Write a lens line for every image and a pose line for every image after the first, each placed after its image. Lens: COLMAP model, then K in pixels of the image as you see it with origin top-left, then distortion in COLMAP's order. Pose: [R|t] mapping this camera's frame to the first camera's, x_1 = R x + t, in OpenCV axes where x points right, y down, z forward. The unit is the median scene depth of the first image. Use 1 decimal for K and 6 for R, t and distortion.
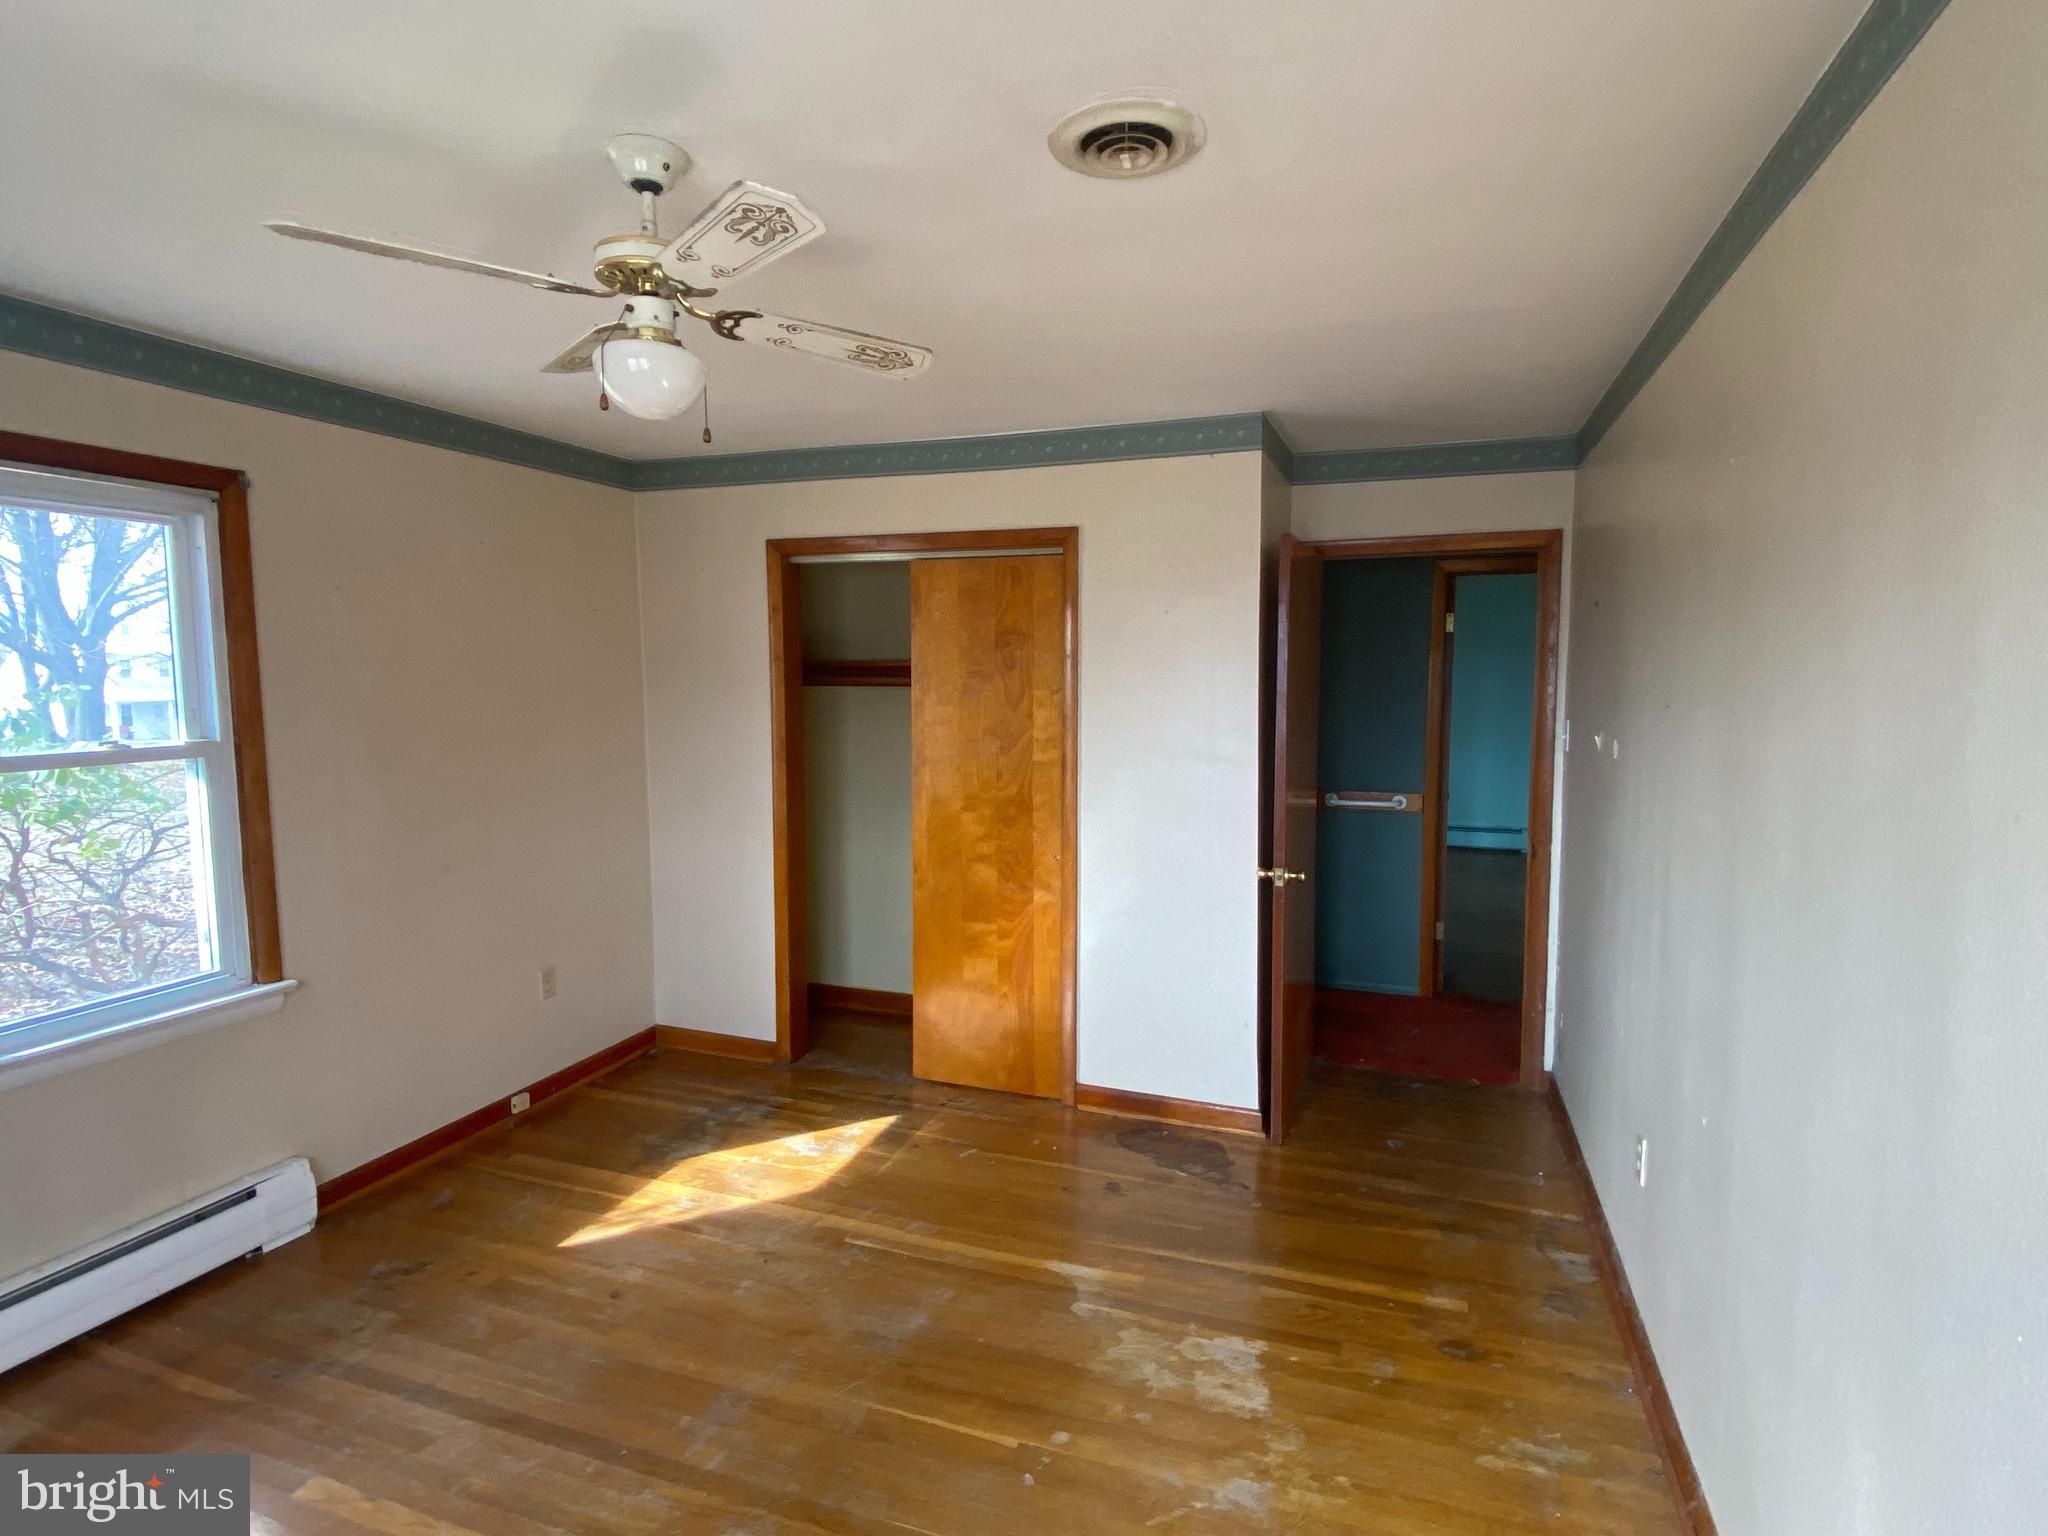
lens RADIAL K [[1052.7, 0, 1024.0], [0, 1052.7, 768.0], [0, 0, 1]] dist [0.003320, -0.000072]
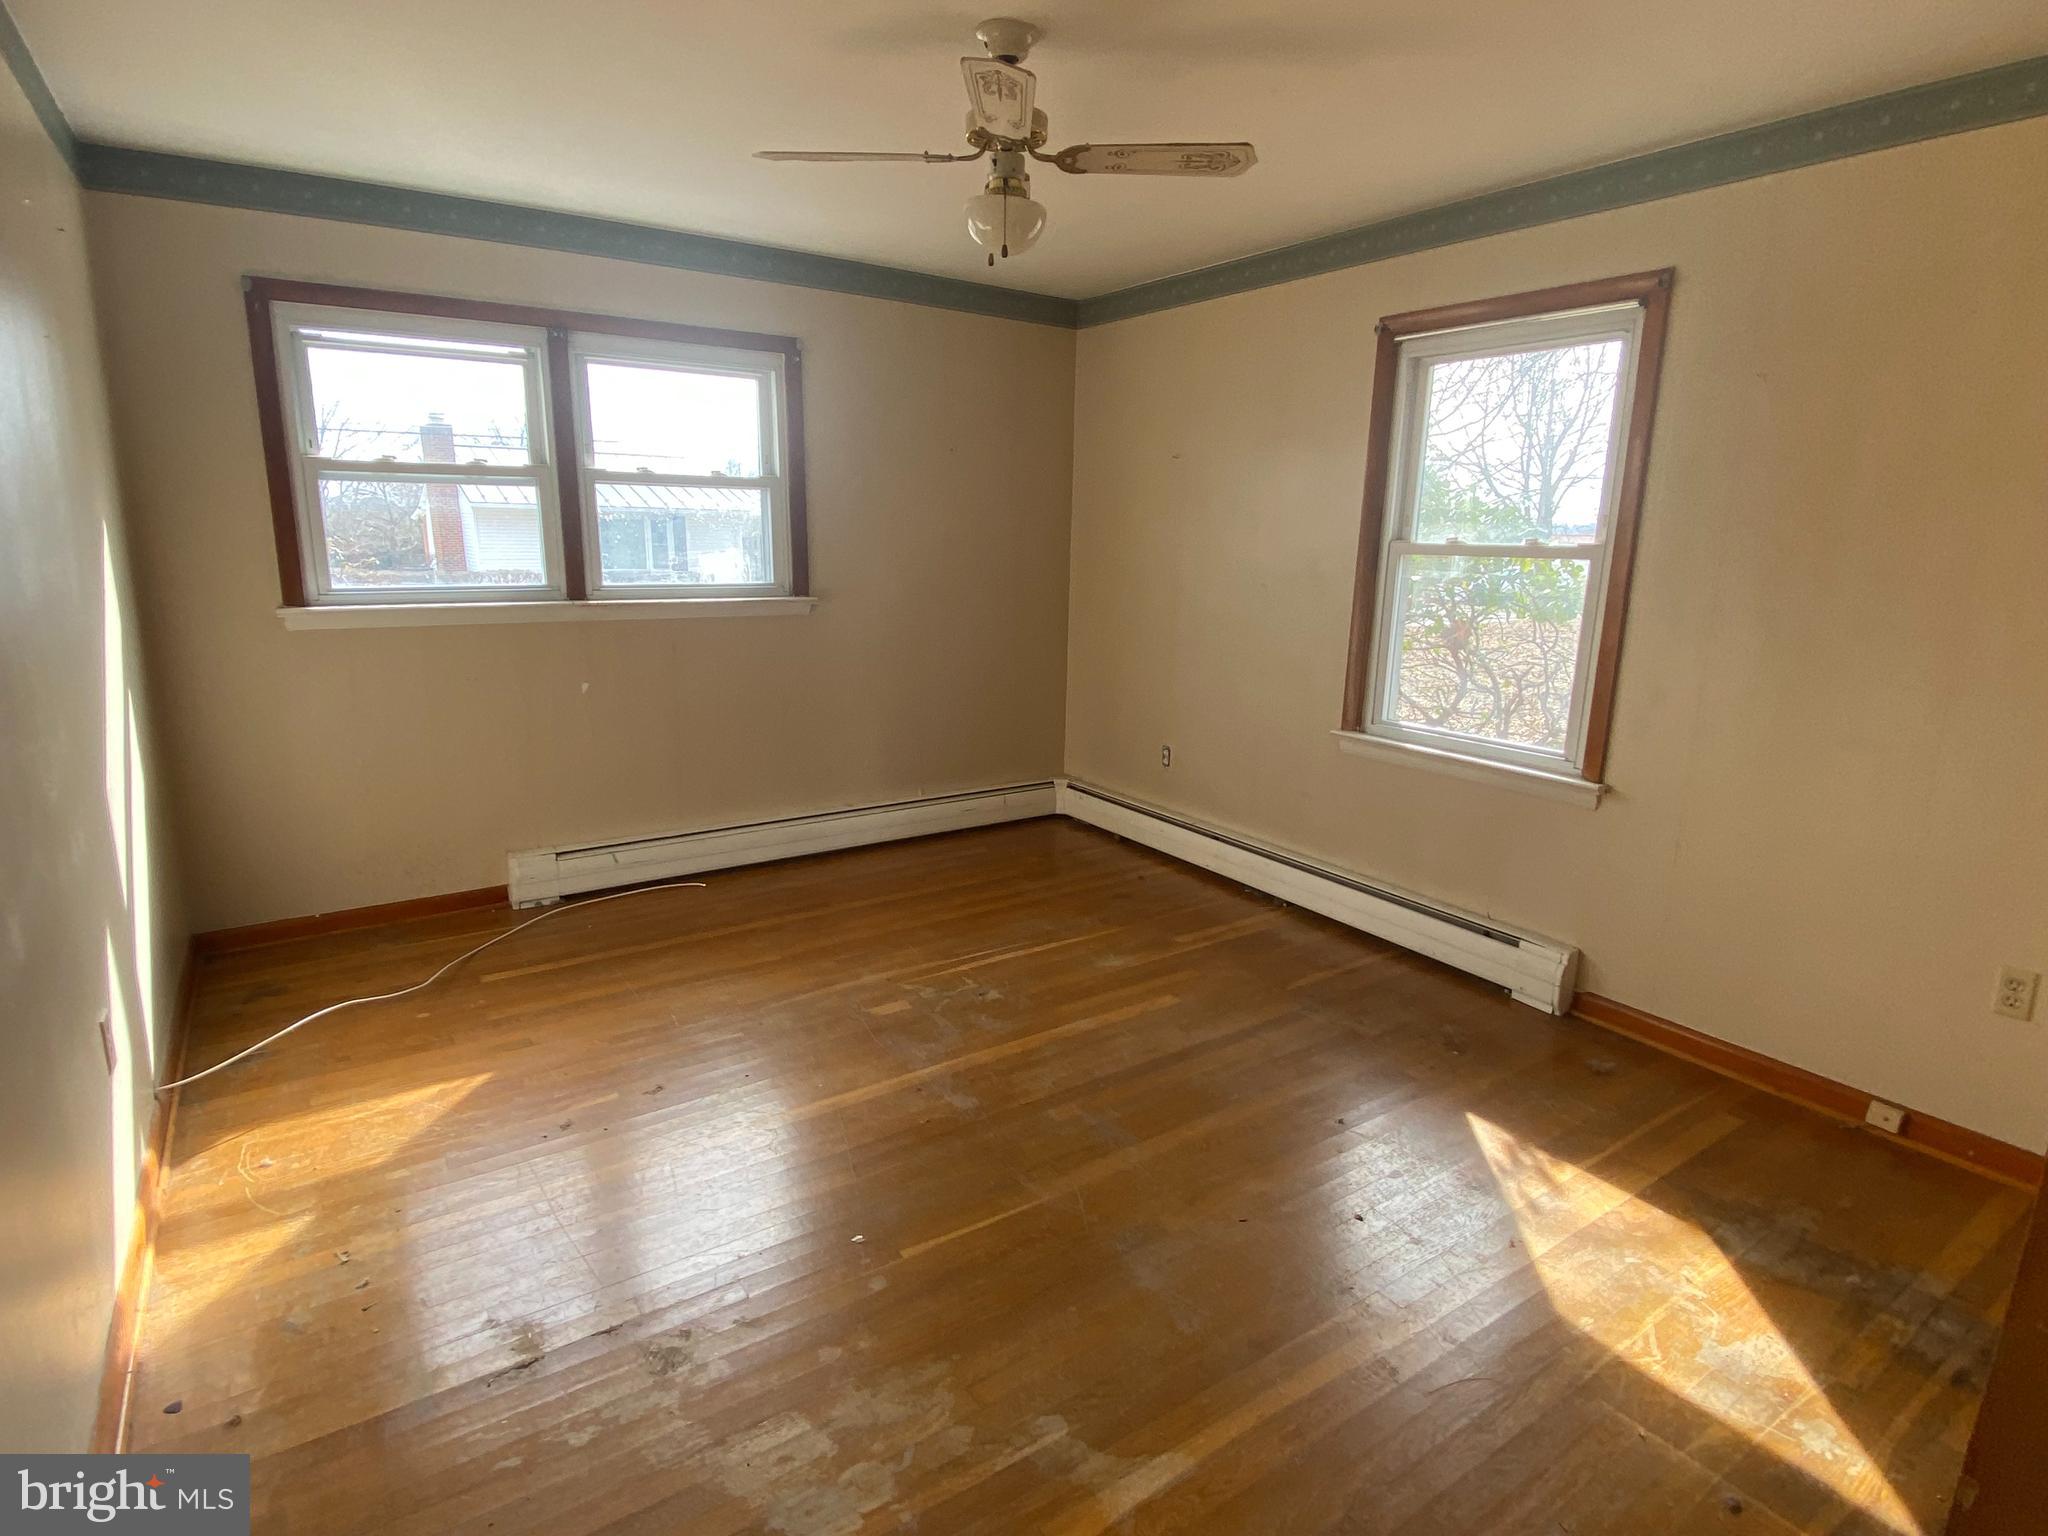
lens RADIAL K [[1052.7, 0, 1024.0], [0, 1052.7, 768.0], [0, 0, 1]] dist [0.003320, -0.000072]
pose [[-0.581997, 0.174431, -0.794263, 0.472524], [-0.093086, 0.956013, 0.278163, -0.052882], [0.807846, 0.235825, -0.540159, 1.146145]]
